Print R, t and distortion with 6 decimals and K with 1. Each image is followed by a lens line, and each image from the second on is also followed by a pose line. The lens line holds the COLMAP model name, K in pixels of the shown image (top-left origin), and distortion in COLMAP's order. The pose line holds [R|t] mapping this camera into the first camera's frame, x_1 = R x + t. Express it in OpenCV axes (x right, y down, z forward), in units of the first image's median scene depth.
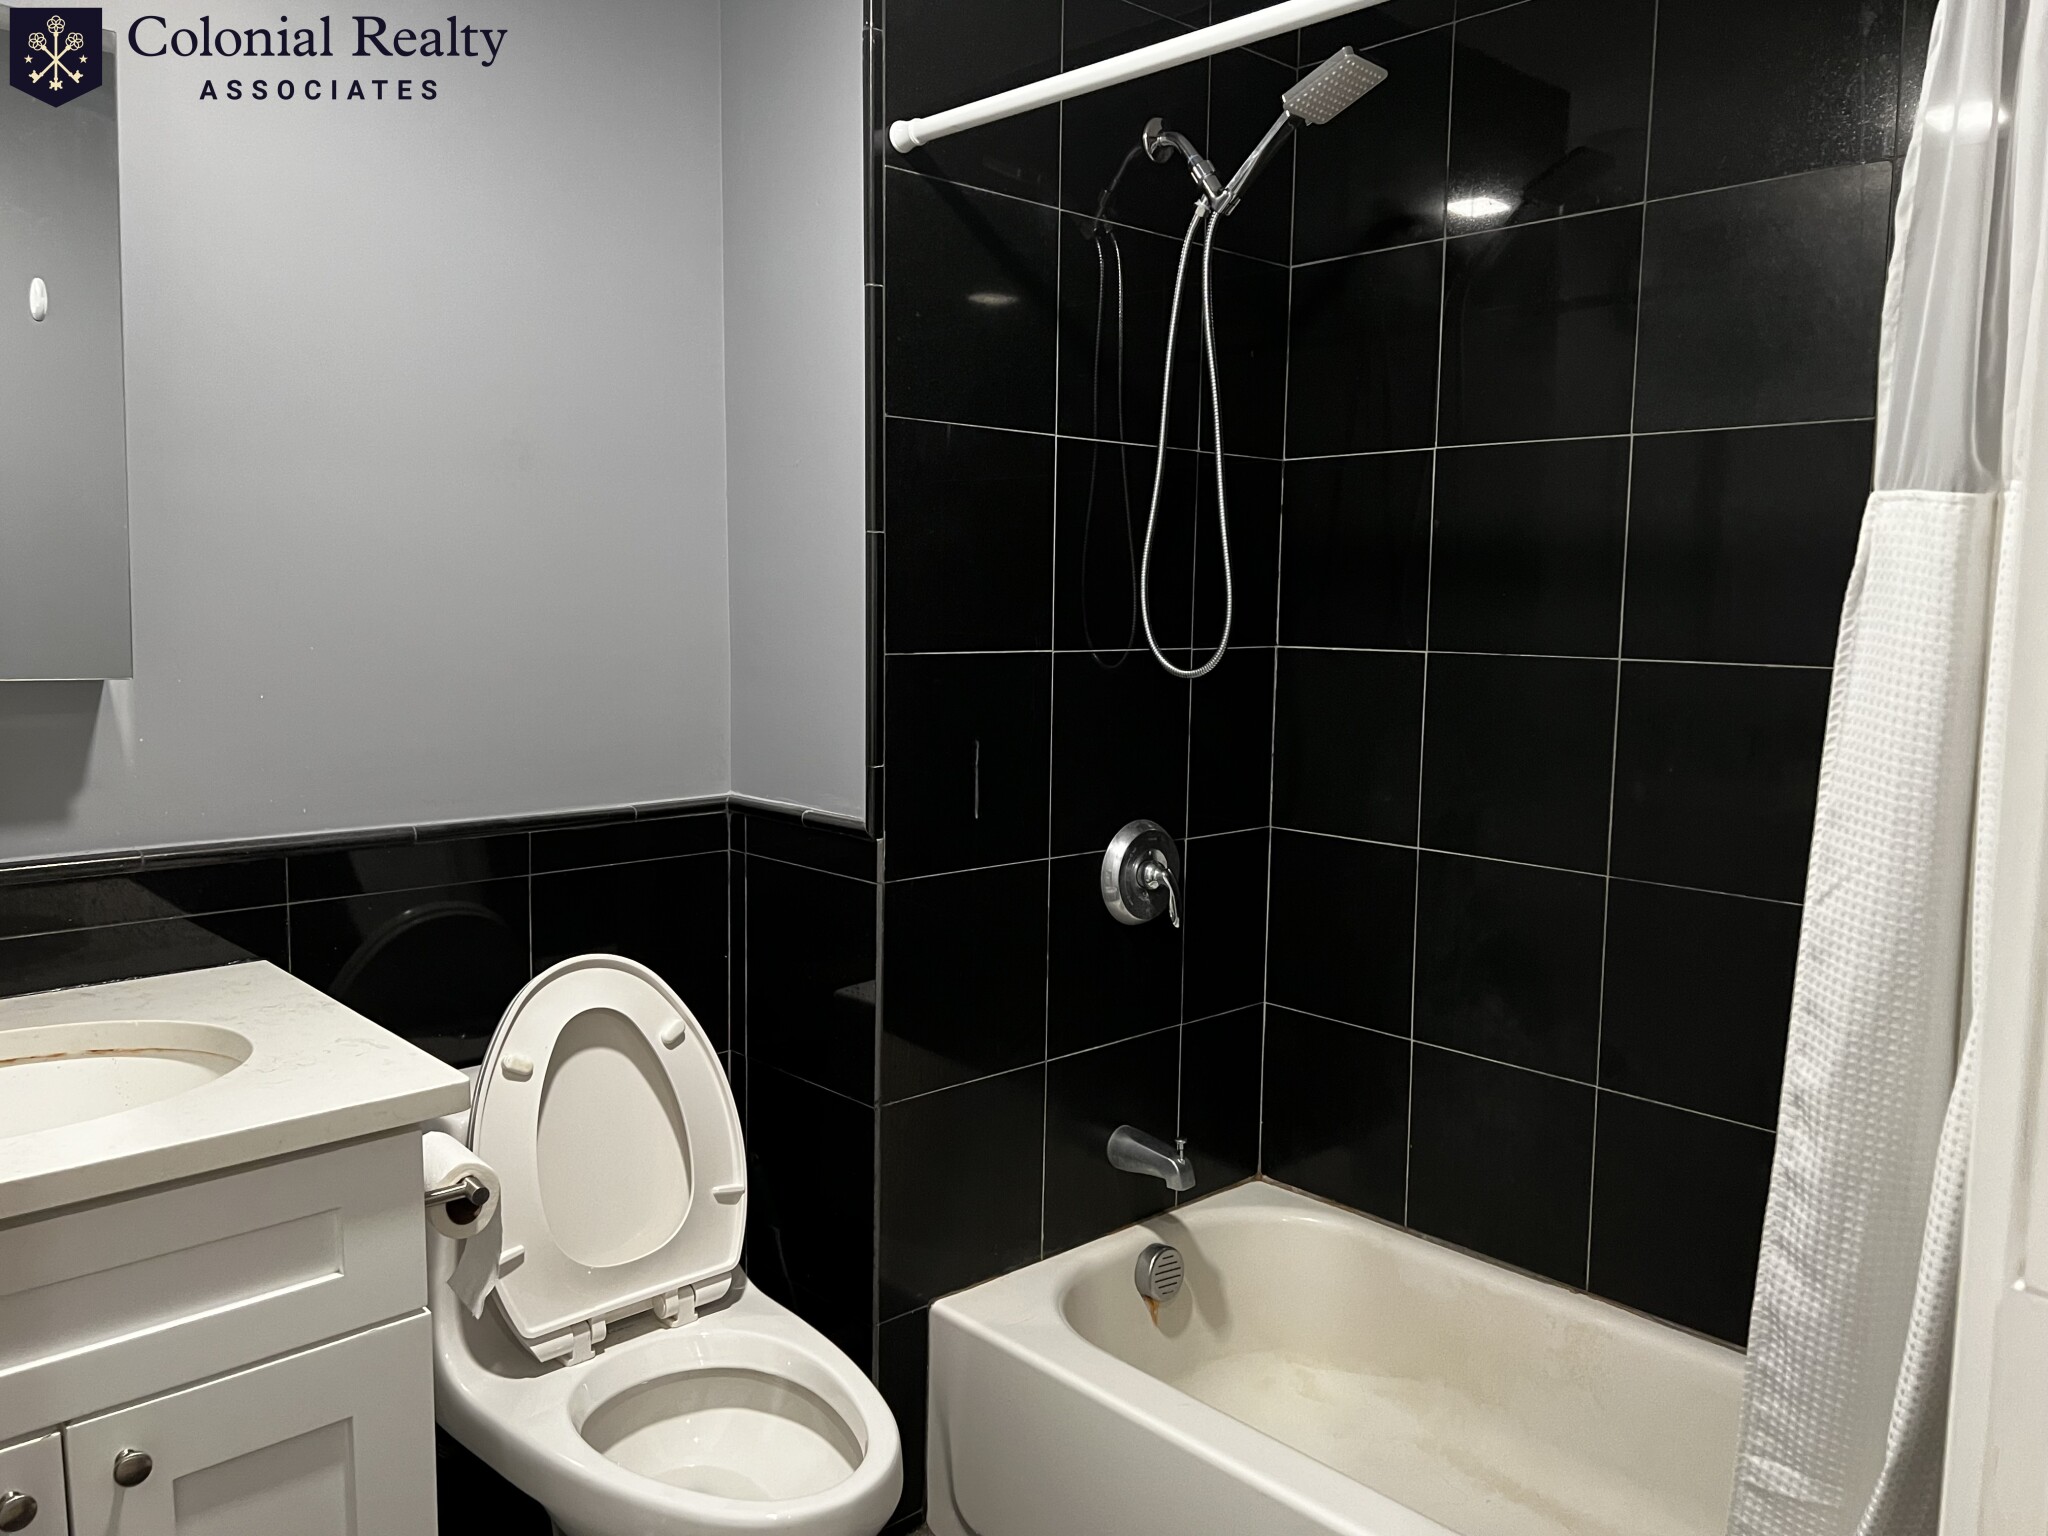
lens RADIAL K [[1538.0, 0, 1044.1], [0, 1538.0, 758.5], [0, 0, 1]] dist [0.047228, -0.053669]
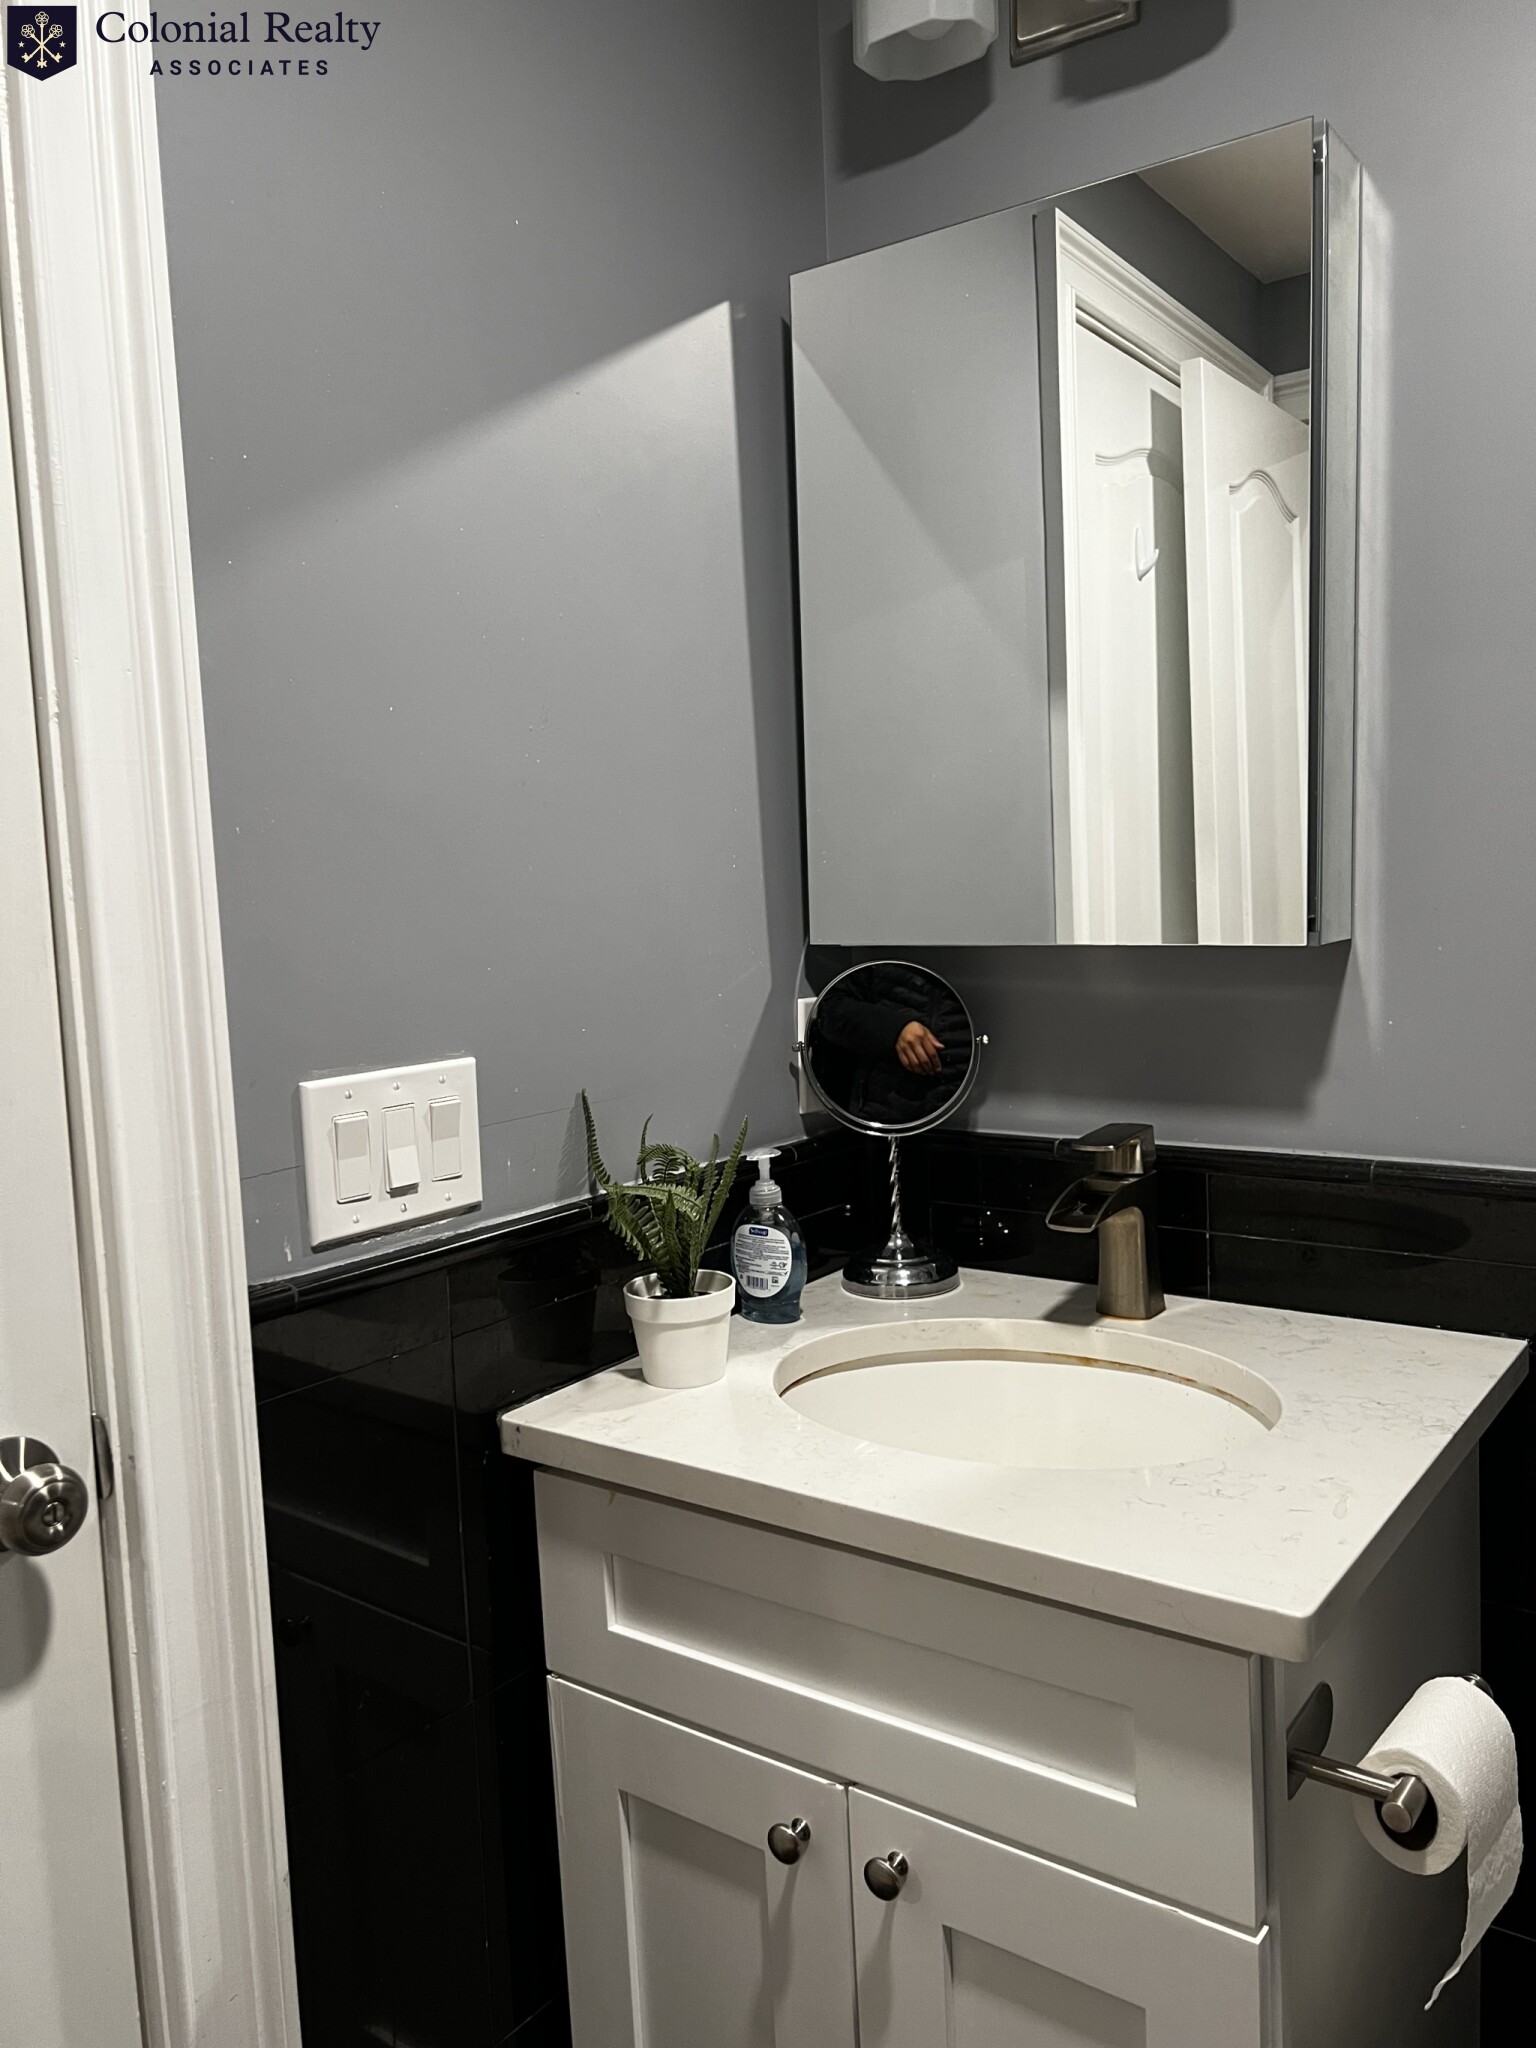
lens RADIAL K [[1538.0, 0, 762.4], [0, 1538.0, 1042.9], [0, 0, 1]] dist [0.047228, -0.053669]
pose [[0.151040, 0.080349, -0.985257, 0.121264], [-0.058903, 0.995652, 0.072167, -0.032844], [0.986771, 0.047135, 0.155116, 0.467379]]
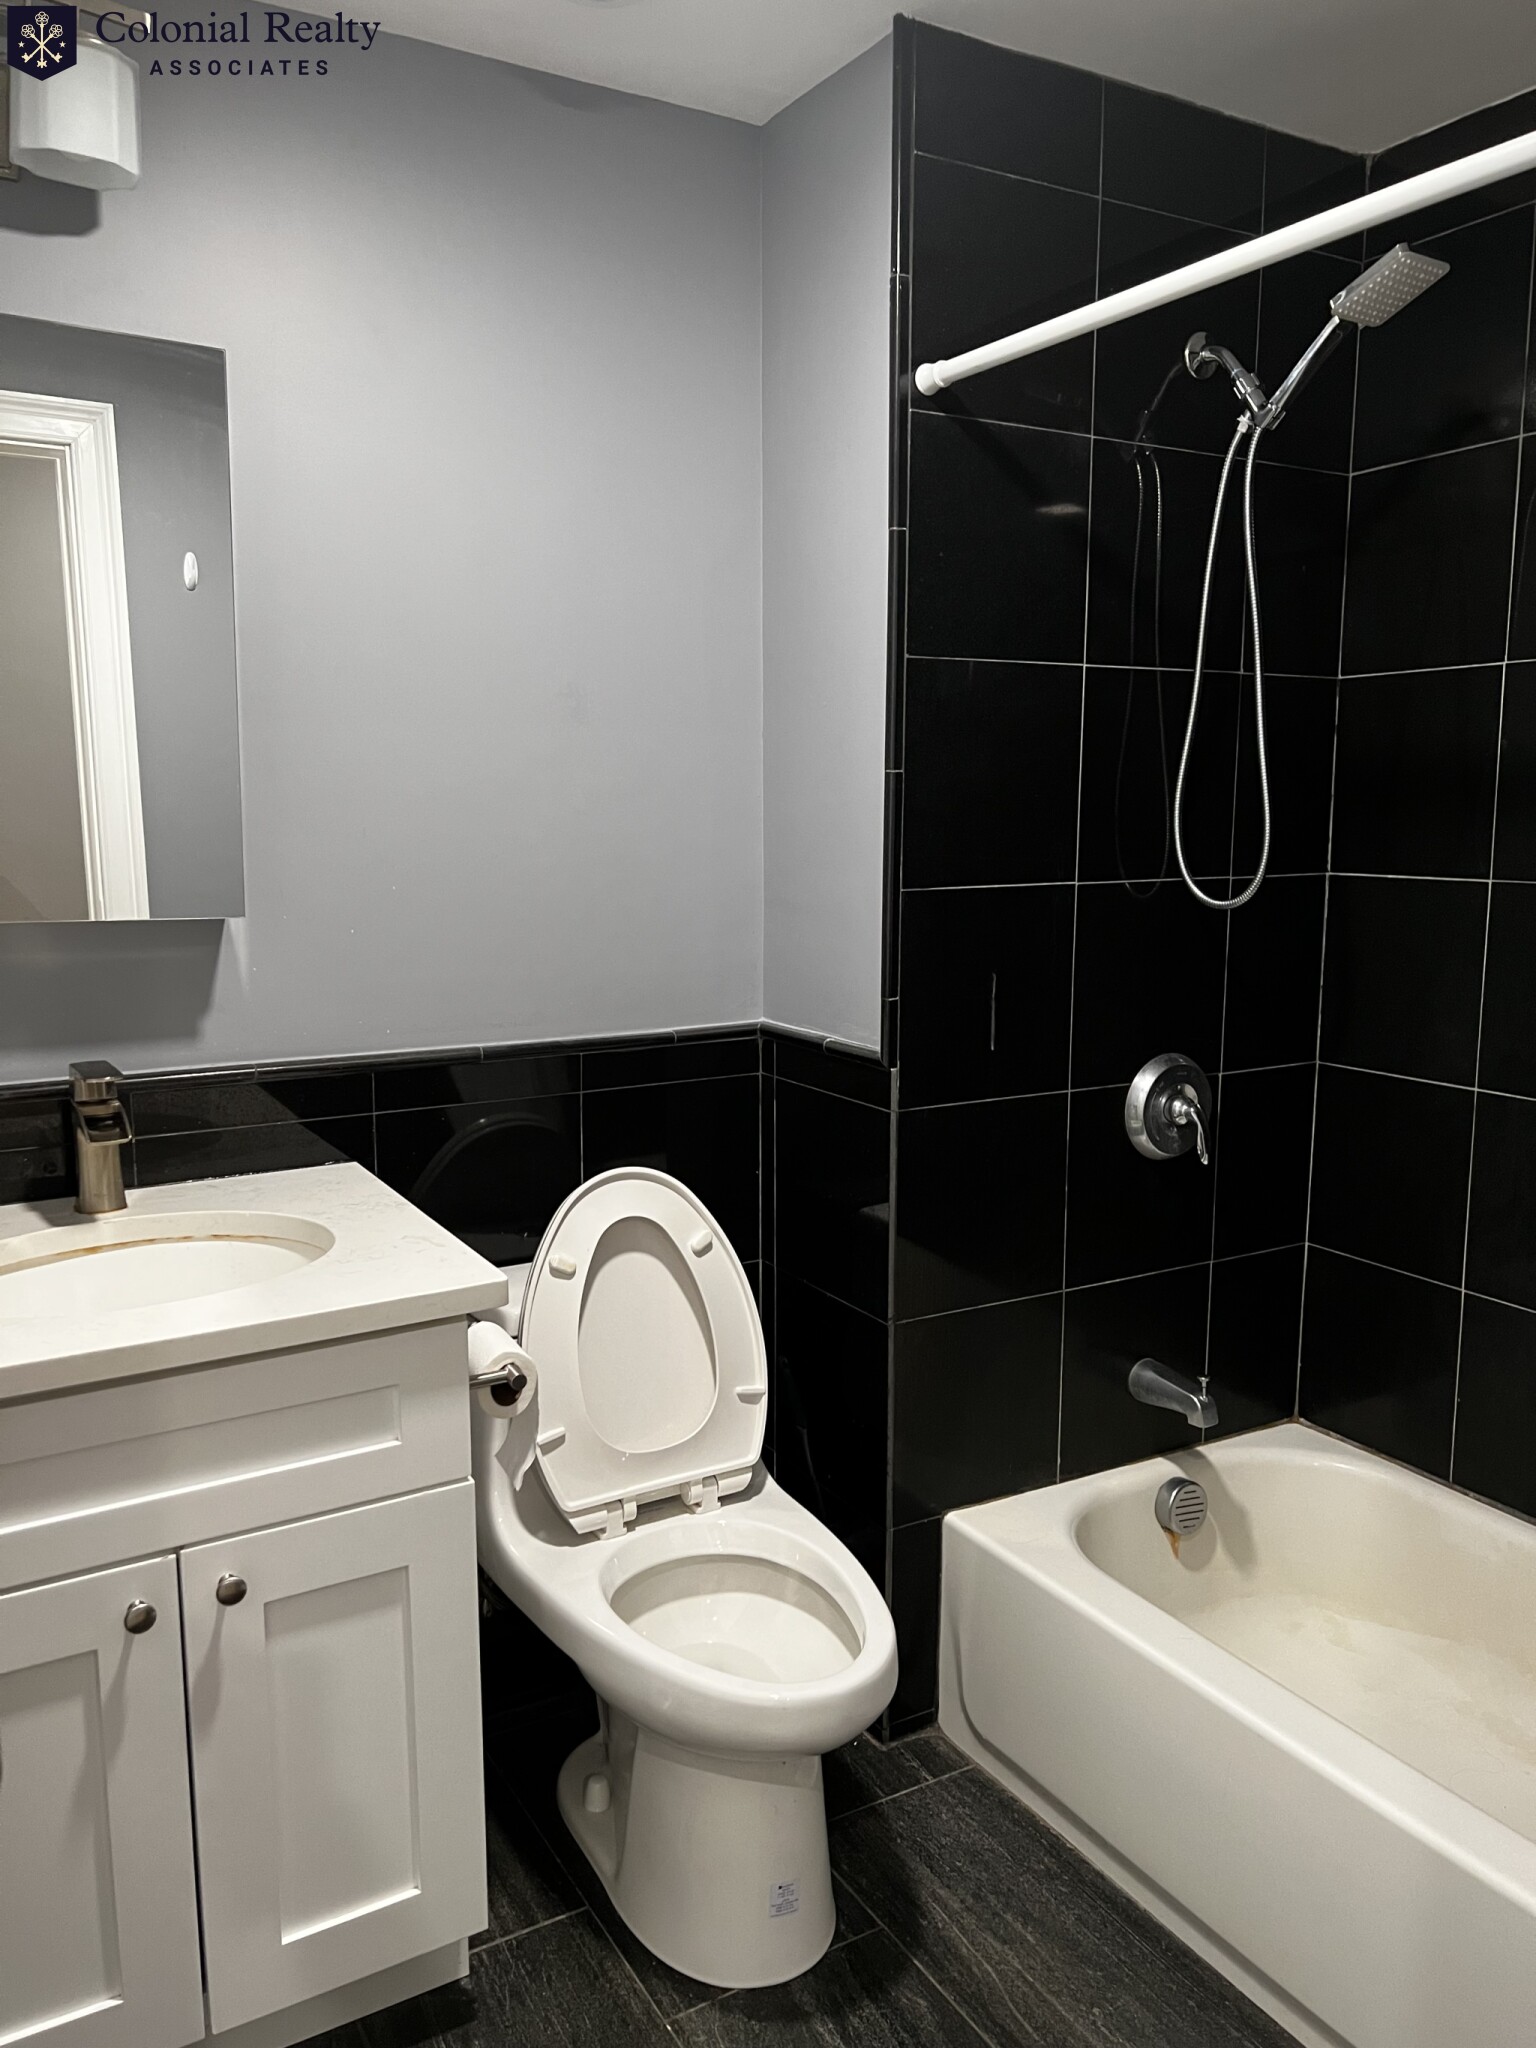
lens RADIAL K [[1538.0, 0, 765.2], [0, 1538.0, 1023.9], [0, 0, 1]] dist [0.047228, -0.053669]
pose [[0.972708, 0.018914, -0.231259, 0.045838], [-0.010744, 0.999274, 0.036538, -0.014219], [0.231783, -0.033057, 0.972206, -0.026629]]
